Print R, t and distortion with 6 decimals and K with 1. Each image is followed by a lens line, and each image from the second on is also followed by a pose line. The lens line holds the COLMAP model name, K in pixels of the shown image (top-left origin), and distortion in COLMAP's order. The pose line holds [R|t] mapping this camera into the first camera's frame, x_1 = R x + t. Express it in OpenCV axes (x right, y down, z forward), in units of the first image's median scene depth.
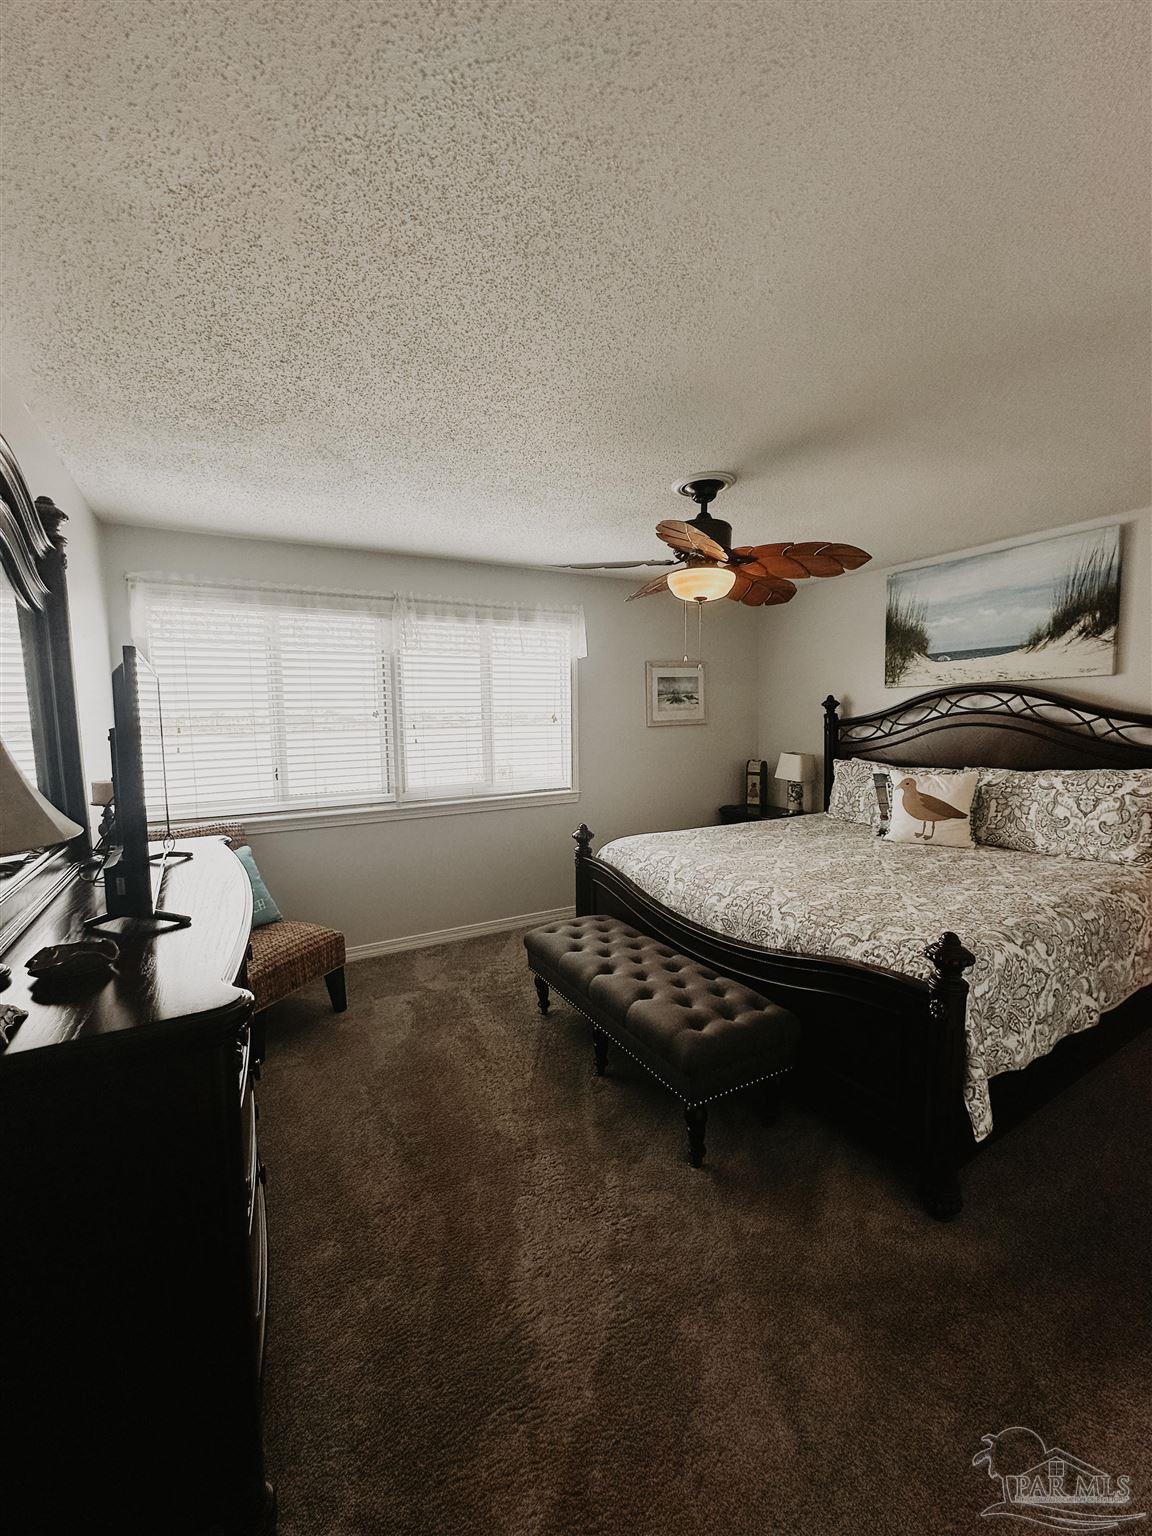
lens RADIAL K [[614.2, 0, 576.0], [0, 614.2, 768.0], [0, 0, 1]] dist [0.000246, 0.000028]
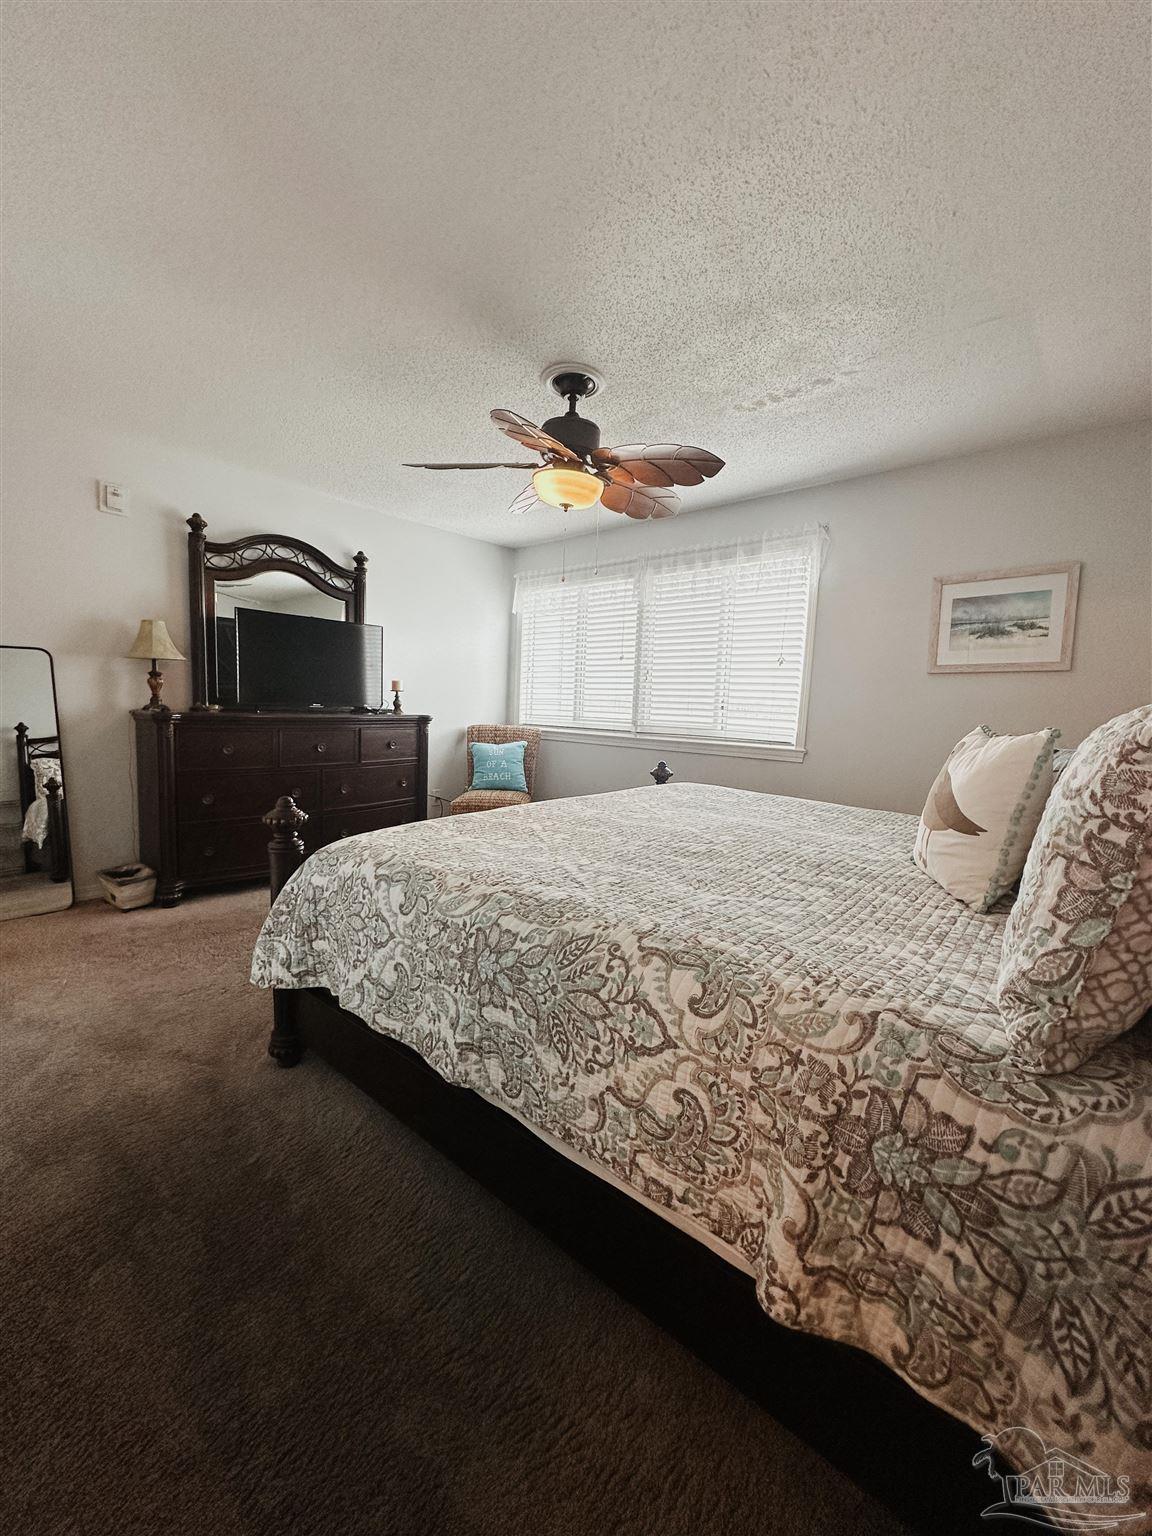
lens RADIAL K [[614.2, 0, 576.0], [0, 614.2, 768.0], [0, 0, 1]] dist [0.000246, 0.000028]
pose [[0.340151, 0.131722, -0.931100, 0.837536], [-0.111076, 0.988837, 0.099312, 0.017829], [0.933788, 0.069641, 0.350985, 0.511181]]
